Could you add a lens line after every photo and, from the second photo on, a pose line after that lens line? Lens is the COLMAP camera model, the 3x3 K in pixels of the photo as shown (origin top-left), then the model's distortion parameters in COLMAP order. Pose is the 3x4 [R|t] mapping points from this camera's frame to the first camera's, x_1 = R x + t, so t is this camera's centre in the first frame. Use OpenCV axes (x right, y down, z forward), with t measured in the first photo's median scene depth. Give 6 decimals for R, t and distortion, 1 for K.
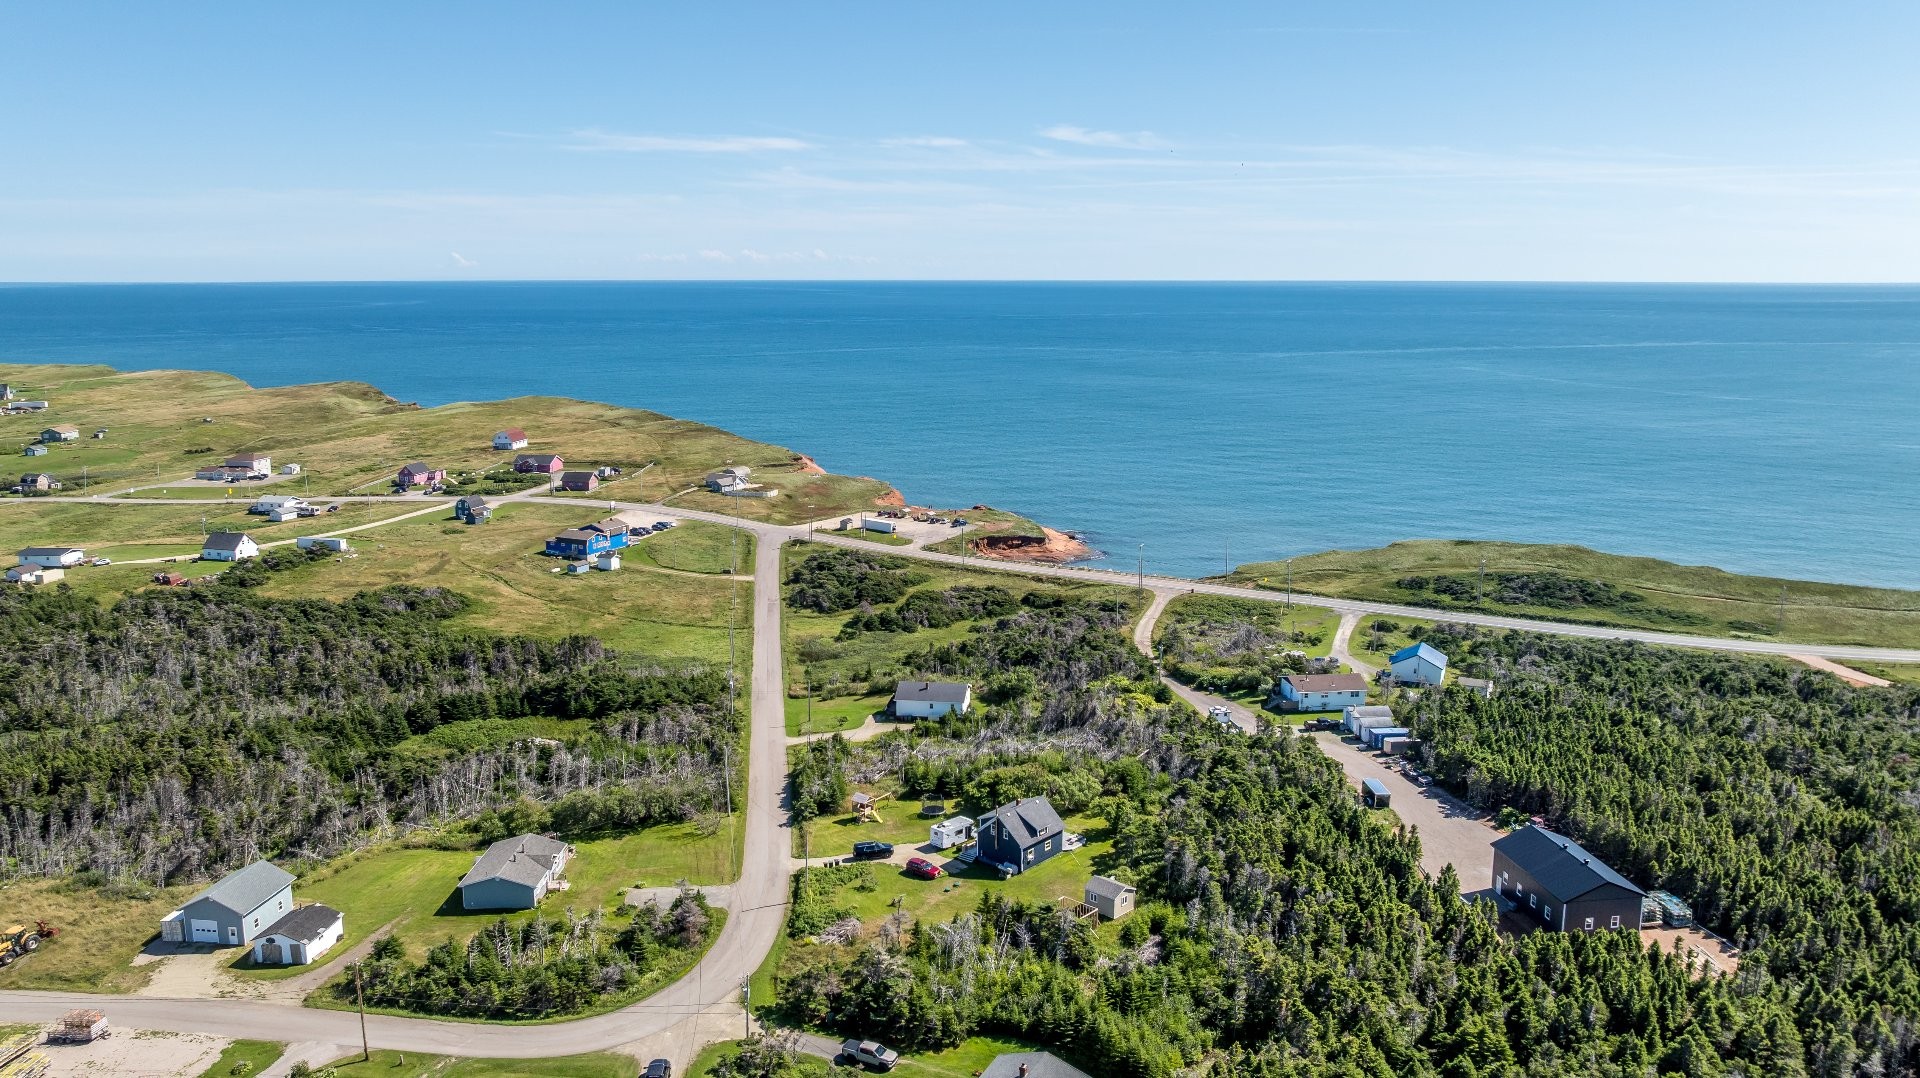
lens RADIAL K [[1394.6, 0, 949.2], [0, 1394.6, 549.4], [0, 0, 1]] dist [-0.013579, -0.008027]
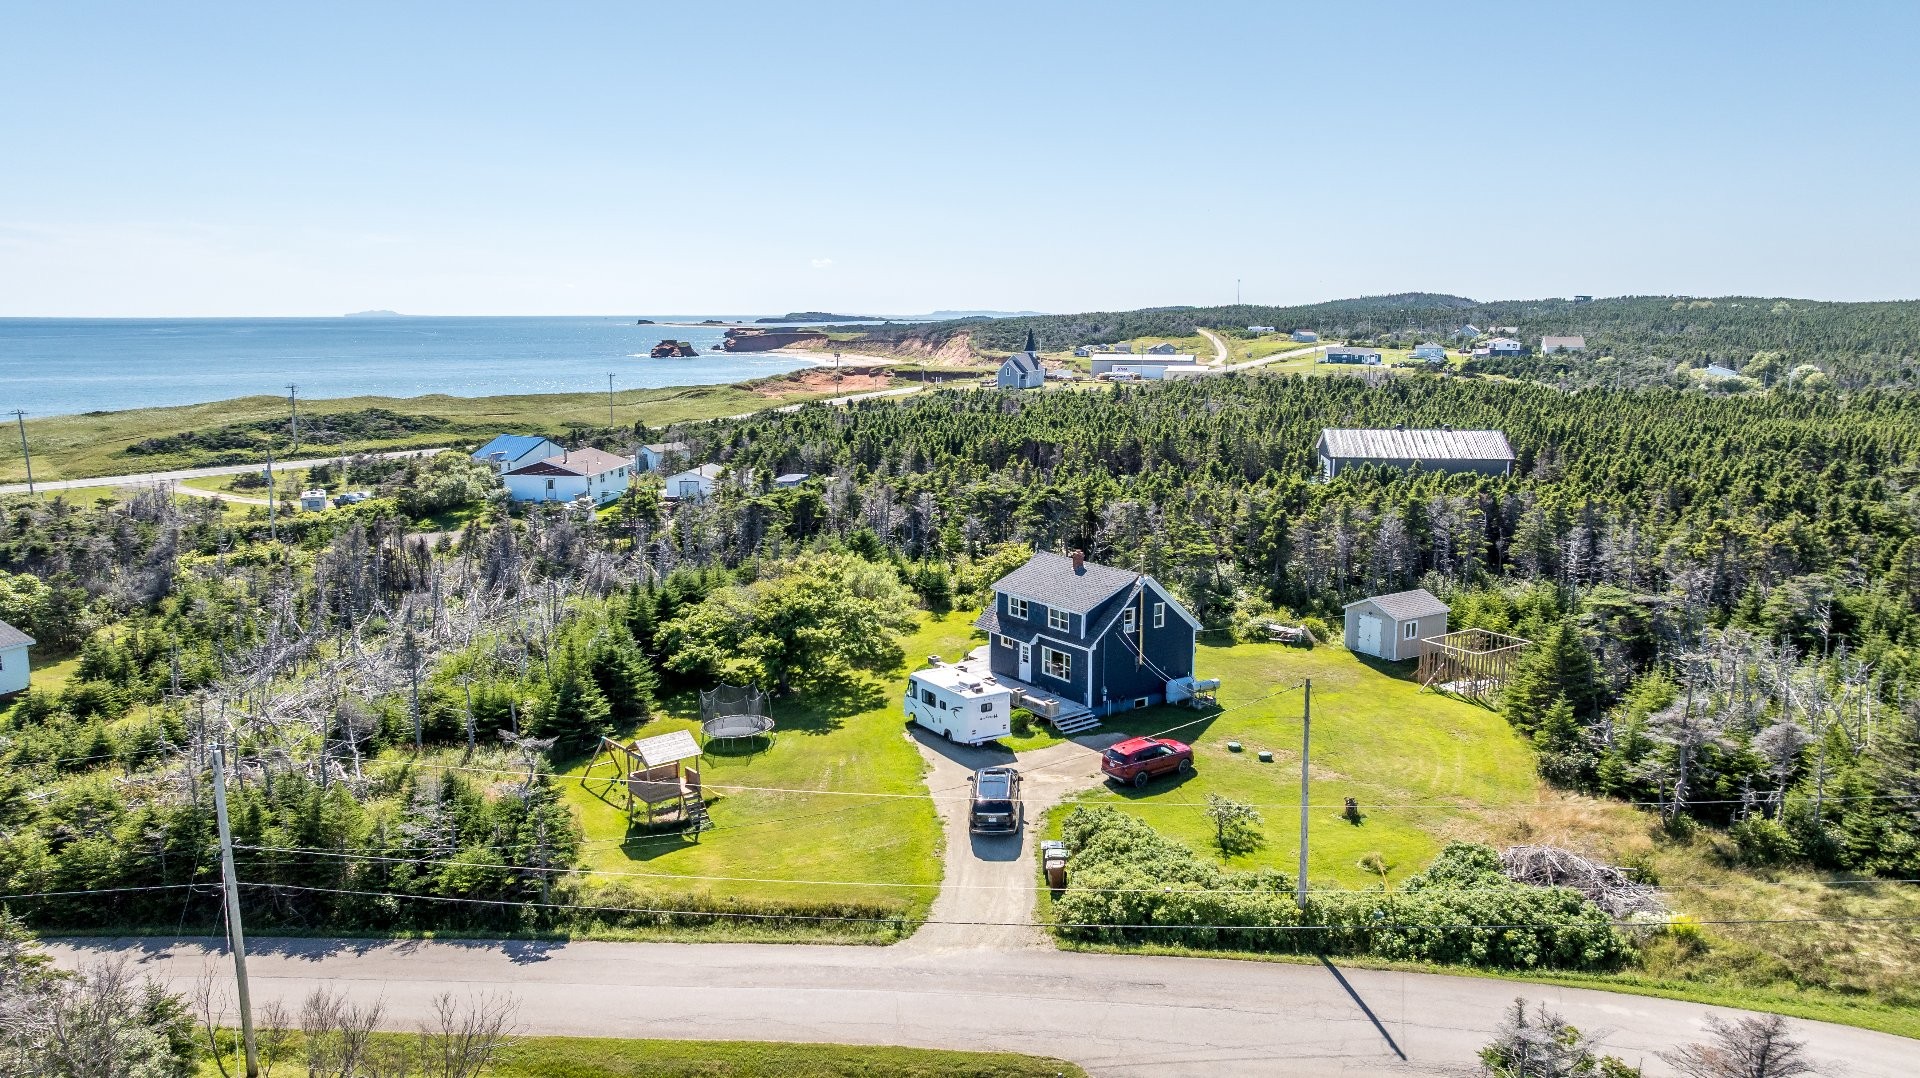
lens RADIAL K [[1362.1, 0, 966.3], [0, 1362.1, 540.0], [0, 0, 1]] dist [-0.018529, 0.007612]
pose [[0.237208, -0.159524, 0.958272, -0.207770], [0.188122, 0.975296, 0.115791, 0.072533], [-0.953070, 0.152806, 0.261358, 0.548379]]
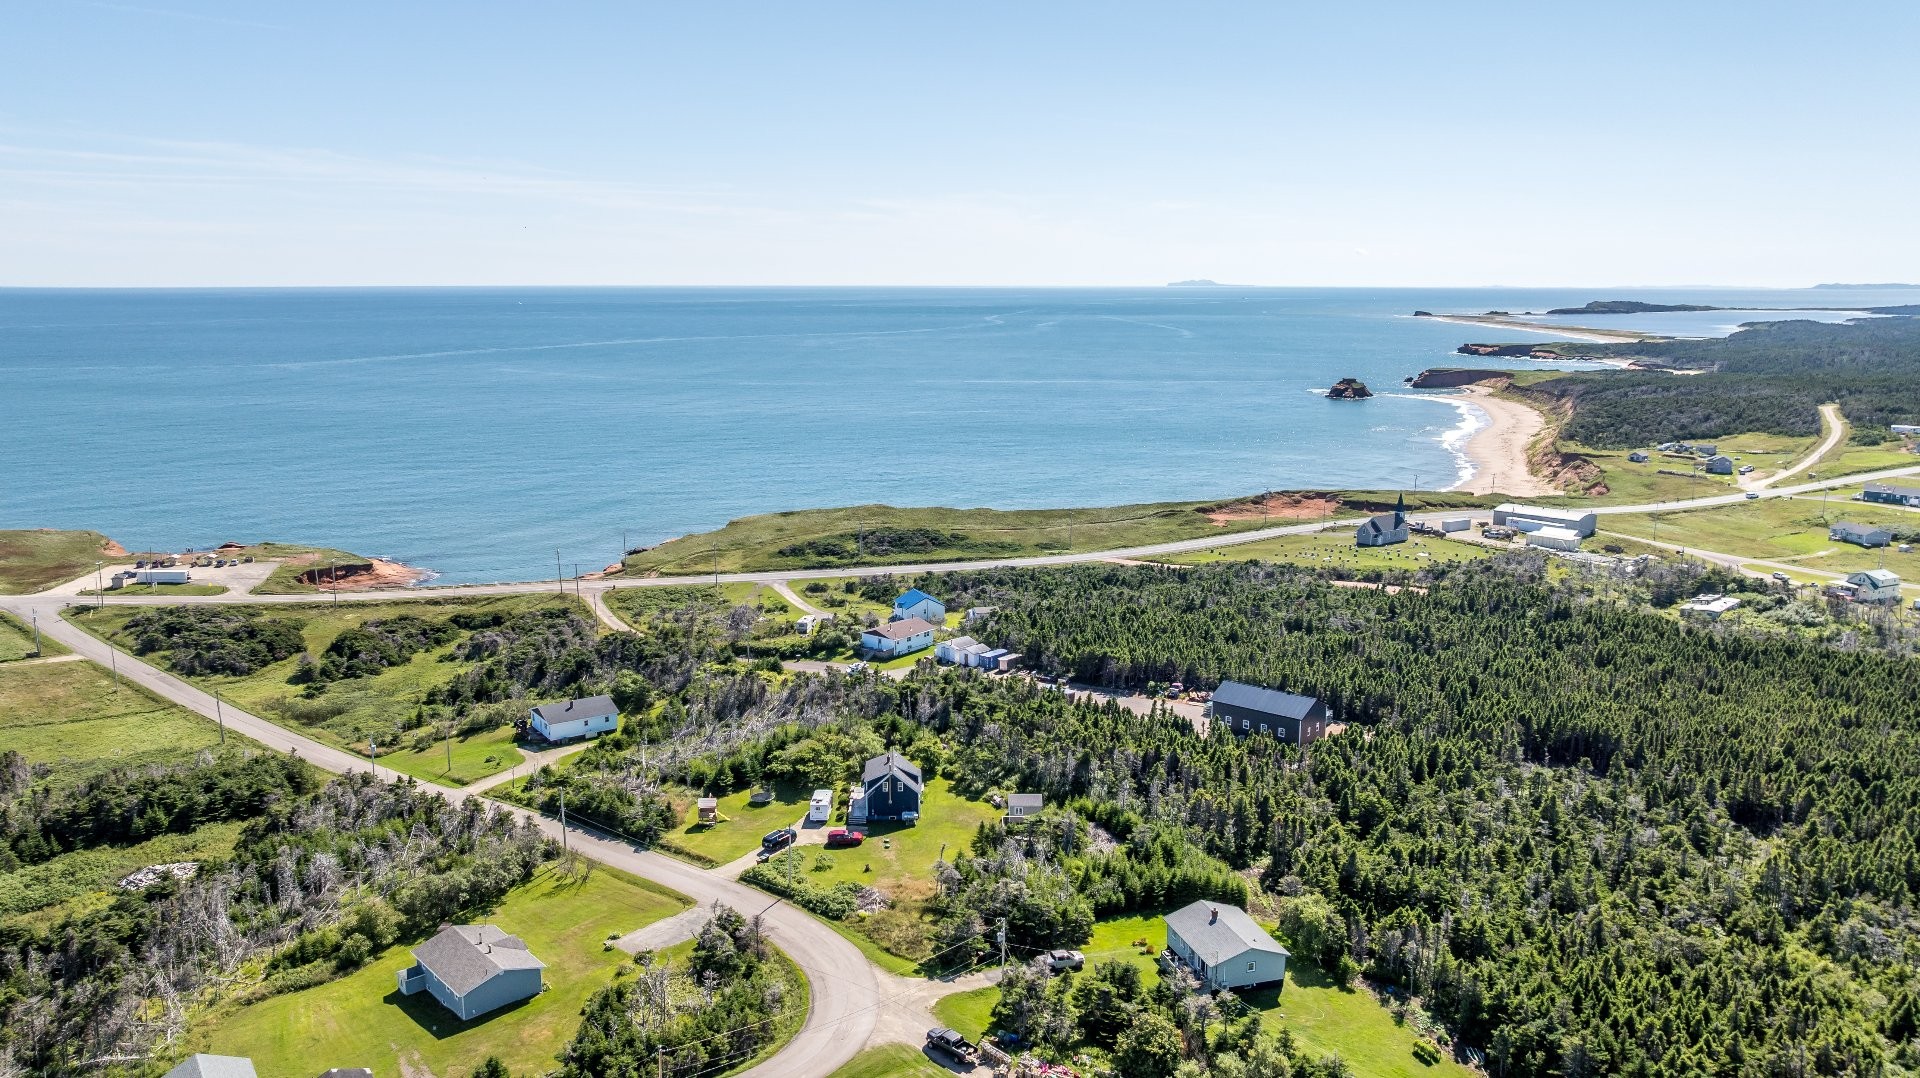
lens RADIAL K [[1394.6, 0, 950.4], [0, 1394.6, 530.0], [0, 0, 1]] dist [-0.013579, -0.008027]
pose [[0.730802, -0.119014, 0.672135, -0.374082], [0.130456, 0.990884, 0.033612, -0.015945], [-0.670008, 0.063120, 0.739666, 0.086824]]
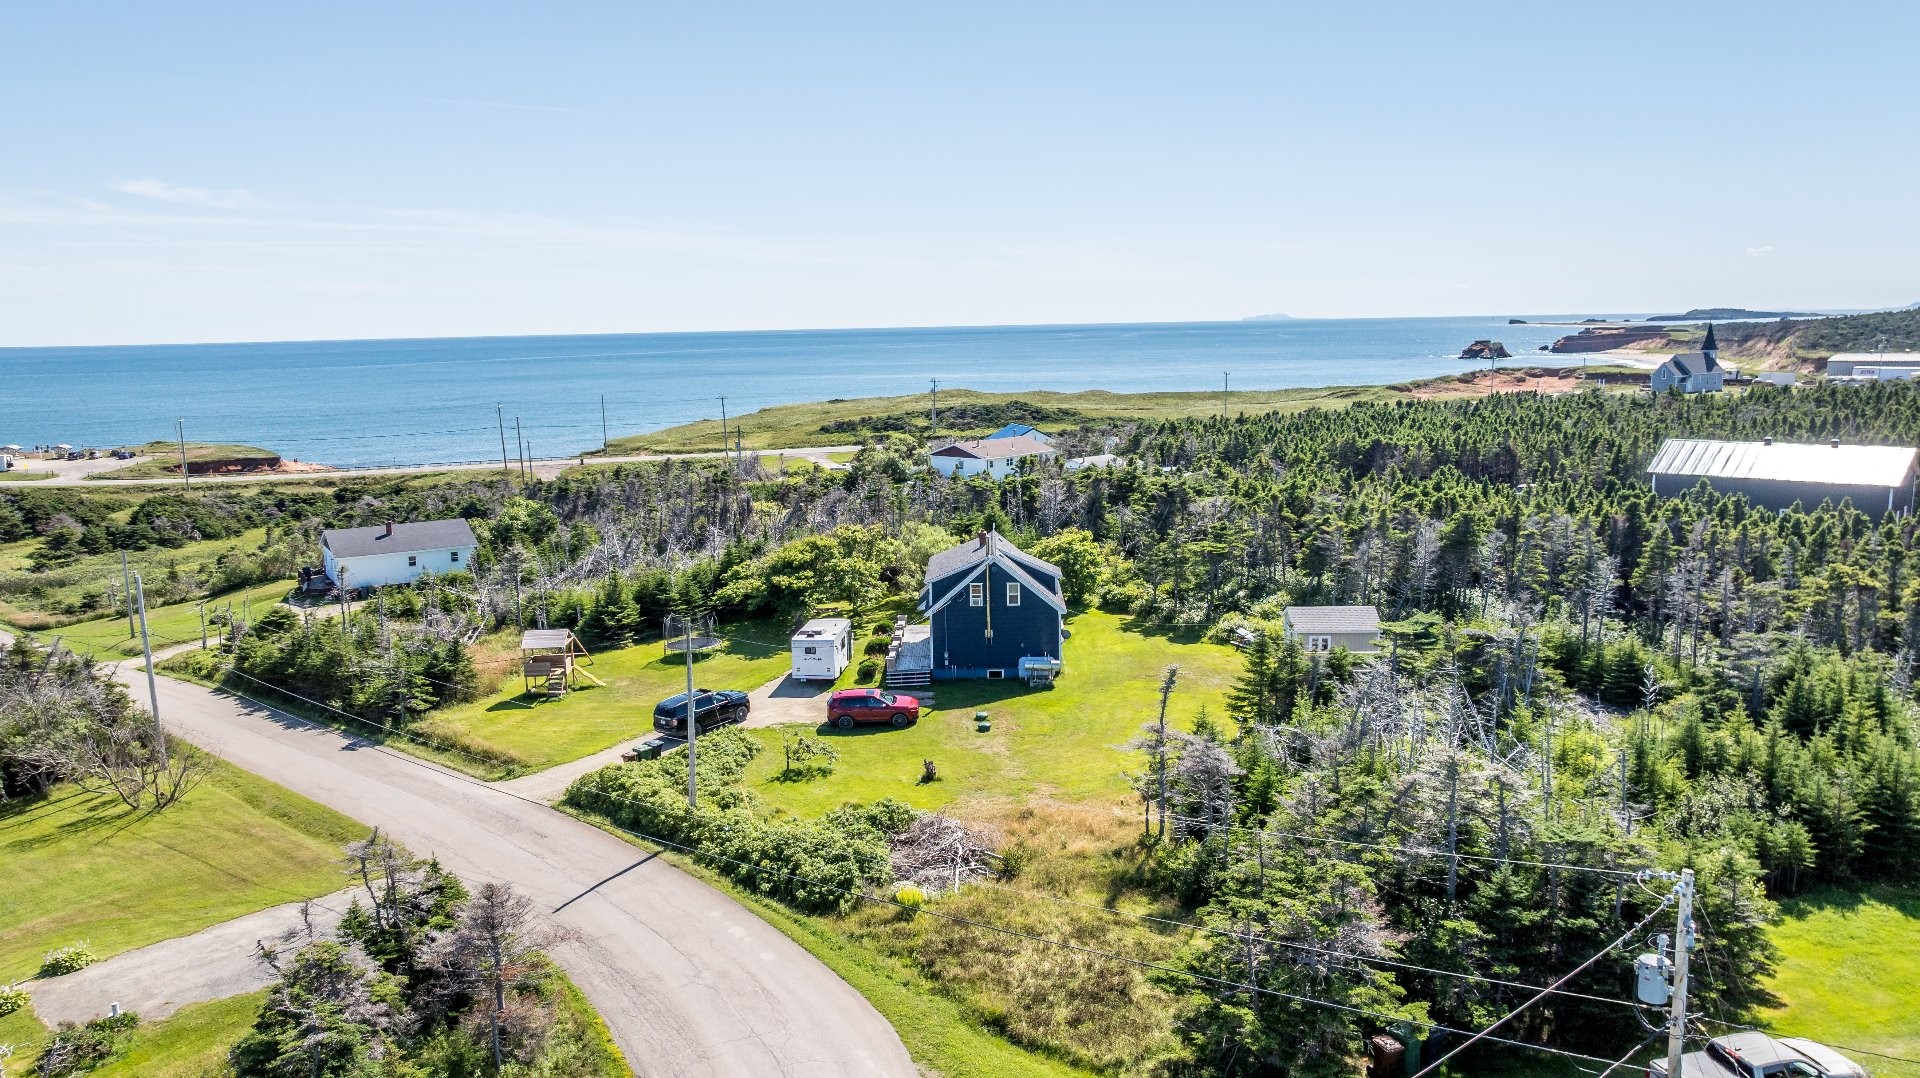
lens RADIAL K [[1362.1, 0, 952.5], [0, 1362.1, 527.8], [0, 0, 1]] dist [-0.018529, 0.007612]
pose [[0.766776, -0.109622, 0.632485, -0.142680], [0.143007, 0.989720, -0.001833, 0.105365], [-0.625782, 0.091855, 0.774570, 0.392288]]
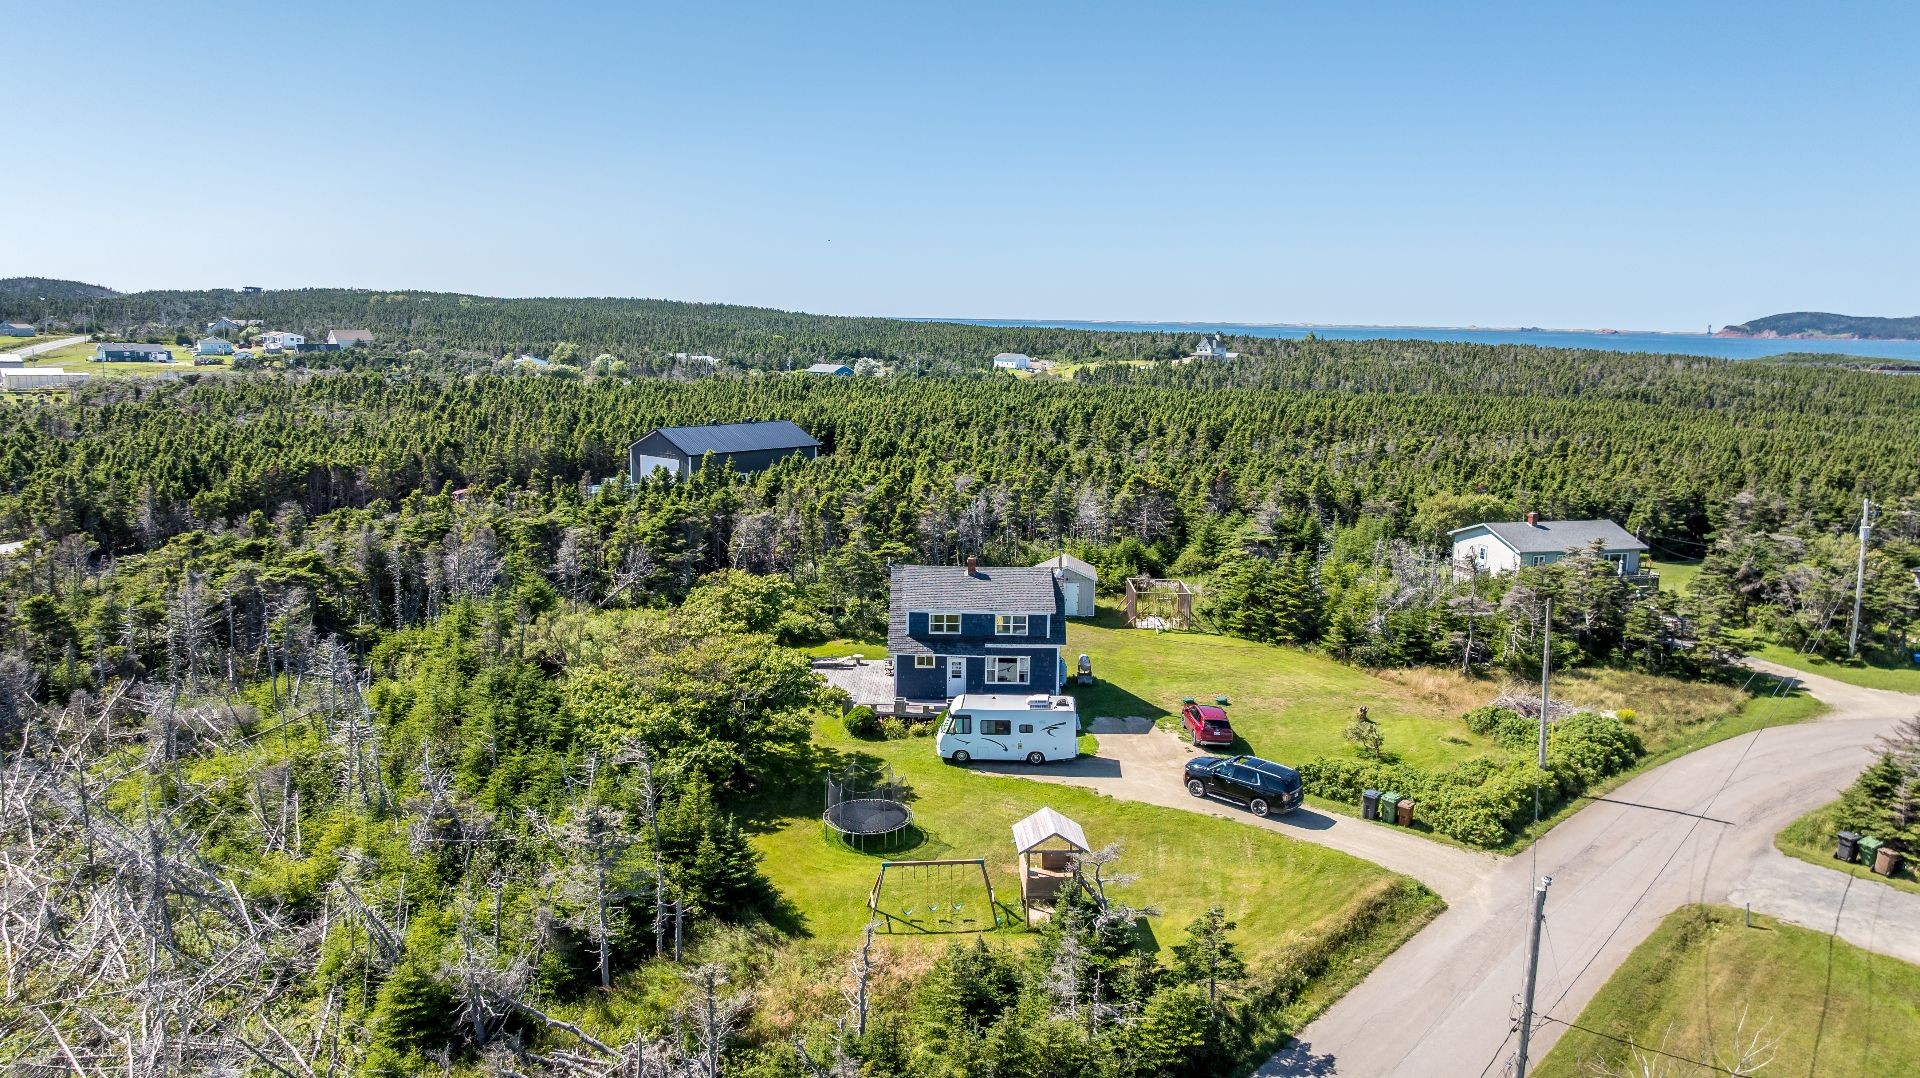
lens RADIAL K [[1362.1, 0, 957.0], [0, 1362.1, 539.0], [0, 0, 1]] dist [-0.018529, 0.007612]
pose [[-0.657698, -0.131540, 0.741708, -0.147667], [0.132220, 0.949190, 0.285580, 0.035275], [-0.741587, 0.285894, -0.606888, 0.736648]]
